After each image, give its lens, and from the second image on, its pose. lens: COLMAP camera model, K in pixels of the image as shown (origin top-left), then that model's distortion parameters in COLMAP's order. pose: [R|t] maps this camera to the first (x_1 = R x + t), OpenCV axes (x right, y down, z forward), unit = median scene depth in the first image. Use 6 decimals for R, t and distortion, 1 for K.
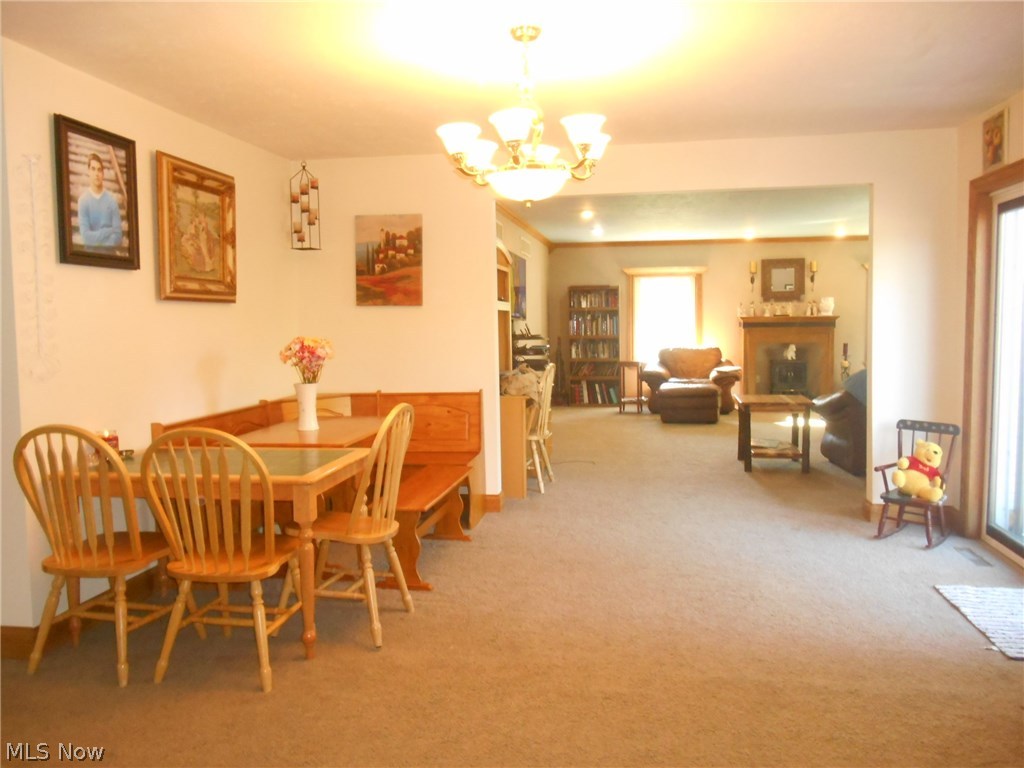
lens RADIAL K [[787.0, 0, 511.0], [0, 787.0, 381.2], [0, 0, 1]] dist [-0.001544, -0.001116]
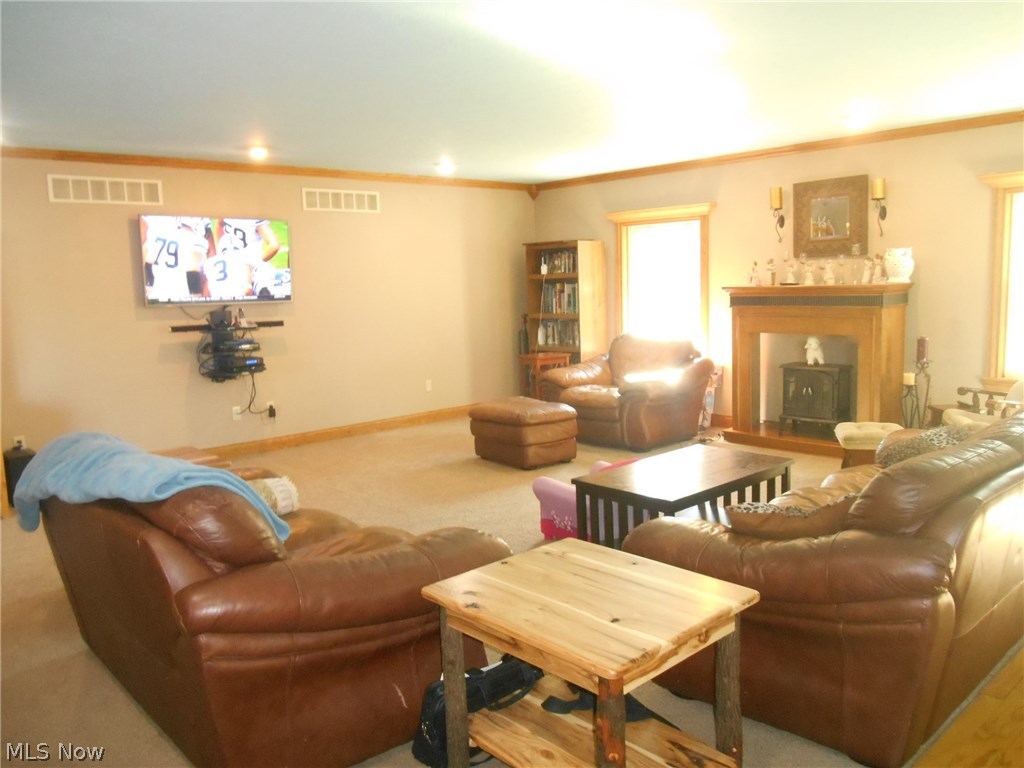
lens RADIAL K [[787.0, 0, 512.8], [0, 787.0, 385.6], [0, 0, 1]] dist [-0.001544, -0.001116]
pose [[0.794294, 0.068915, -0.603613, 0.513527], [-0.025683, 0.996466, 0.079972, -0.050265], [0.606991, -0.048018, 0.793257, 0.422987]]
